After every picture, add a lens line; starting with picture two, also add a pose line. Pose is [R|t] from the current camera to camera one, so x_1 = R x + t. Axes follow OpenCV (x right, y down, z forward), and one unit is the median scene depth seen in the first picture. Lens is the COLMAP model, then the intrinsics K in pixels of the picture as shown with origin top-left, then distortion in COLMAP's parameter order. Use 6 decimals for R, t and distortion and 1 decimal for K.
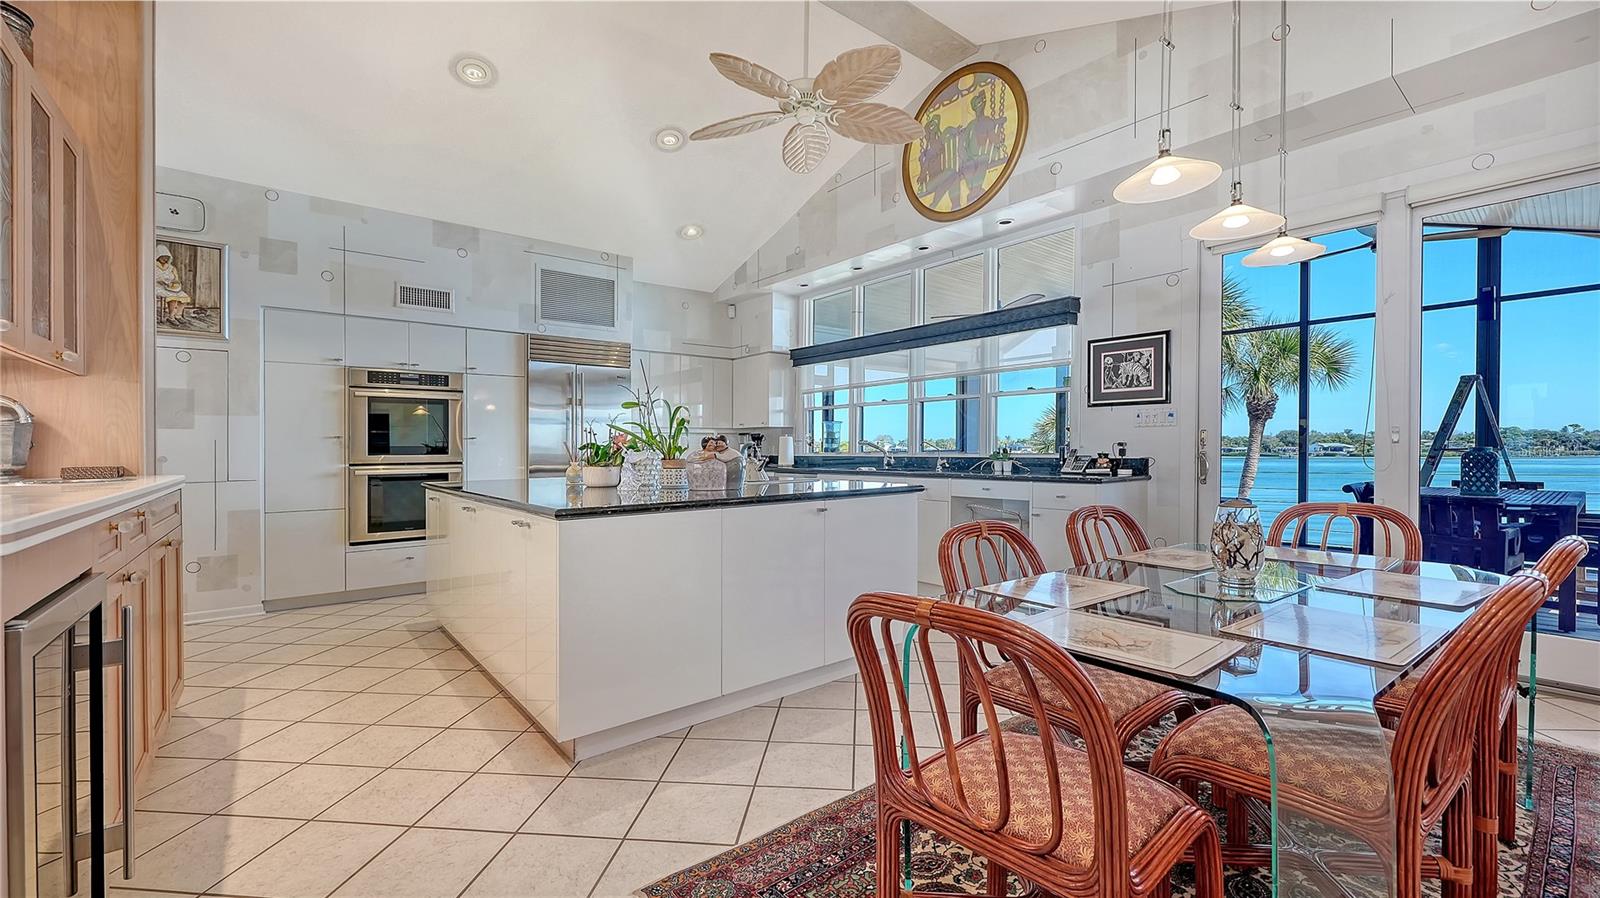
lens RADIAL K [[642.0, 0, 800.0], [0, 642.0, 449.0], [0, 0, 1]] dist [0.001017, 0.000006]
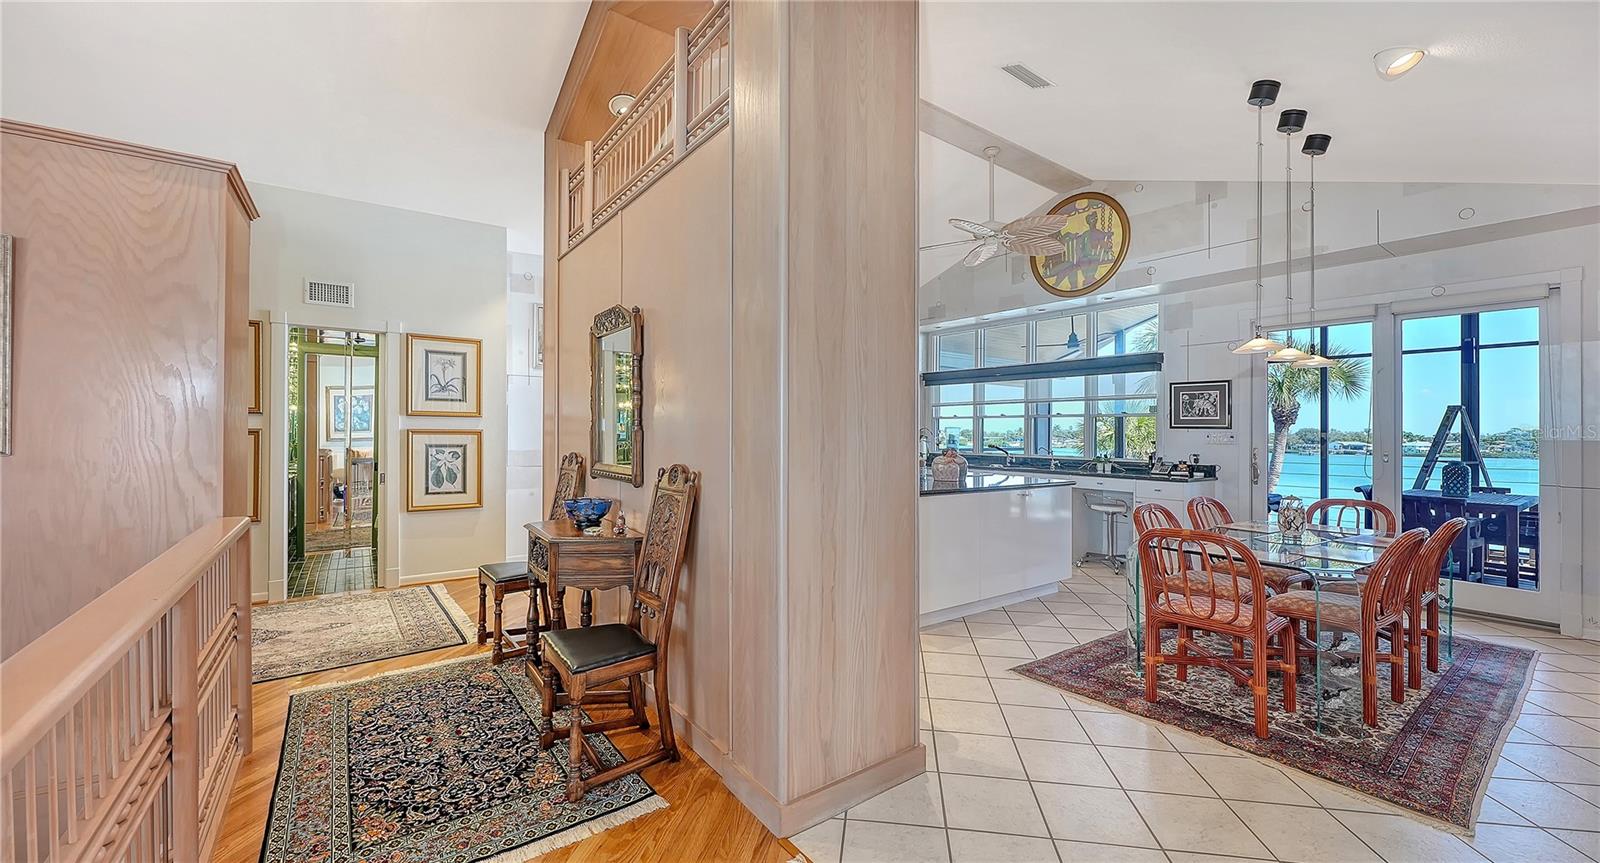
lens RADIAL K [[601.7, 0, 800.2], [0, 601.7, 411.7], [0, 0, 1]] dist [0.000301, 0.000049]
pose [[0.998509, 0.020070, -0.050756, -0.299686], [-0.022027, 0.999023, -0.038311, -0.030585], [0.049937, 0.039372, 0.997976, -0.378456]]
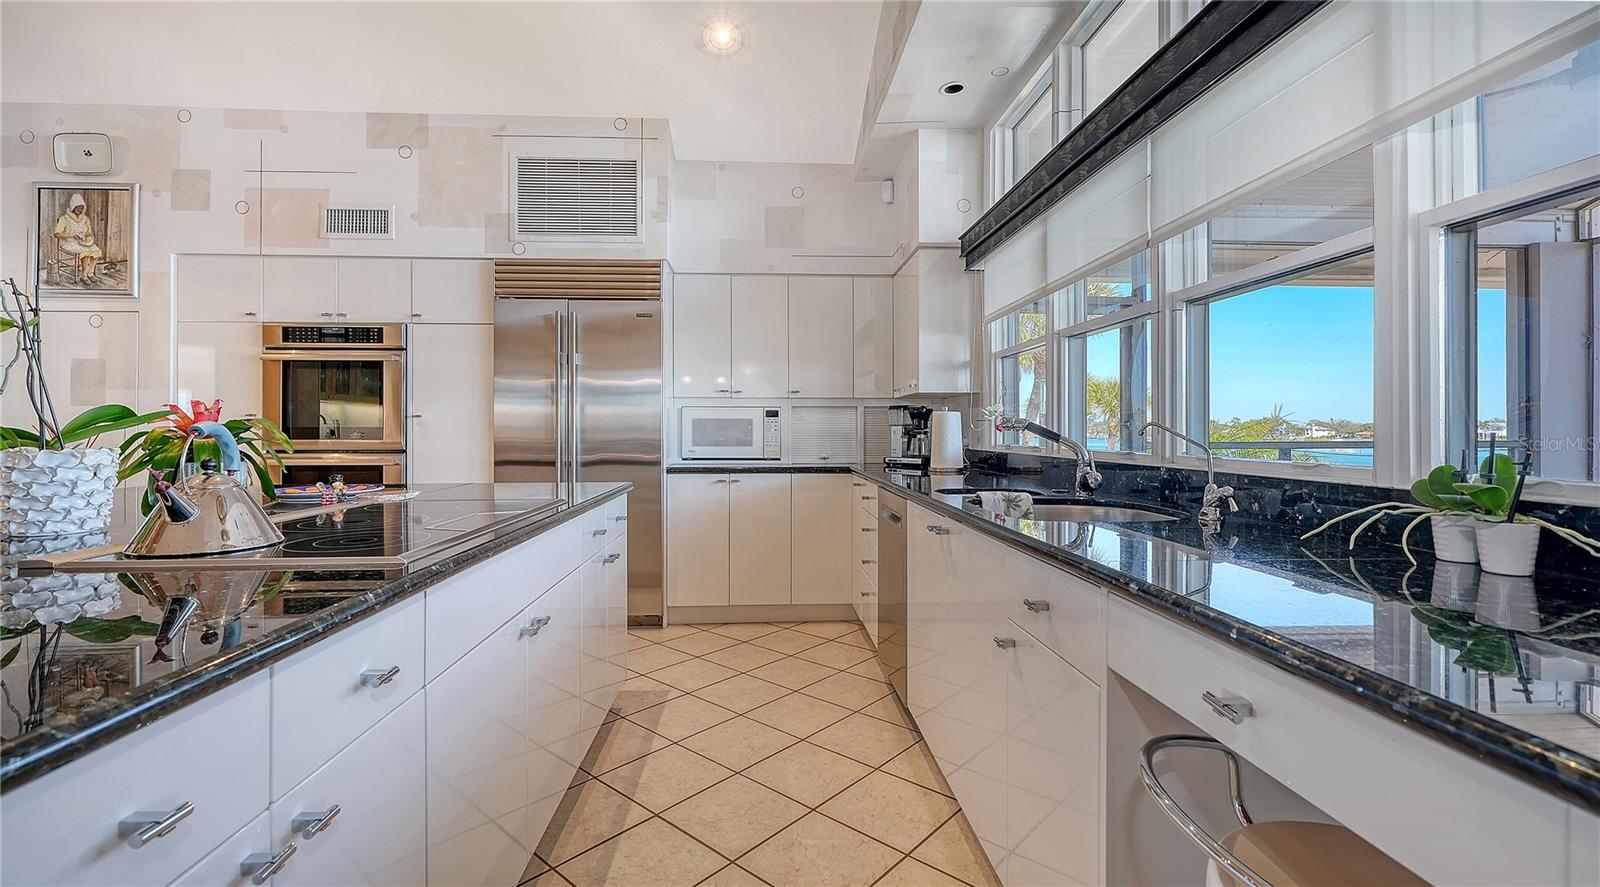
lens RADIAL K [[675.2, 0, 796.5], [0, 675.2, 417.8], [0, 0, 1]] dist [-0.000186, 0.000023]
pose [[0.804627, -0.002560, -0.593776, 0.277737], [-0.007545, 0.999866, -0.014535, -0.008263], [0.593733, 0.016175, 0.804499, 0.725113]]
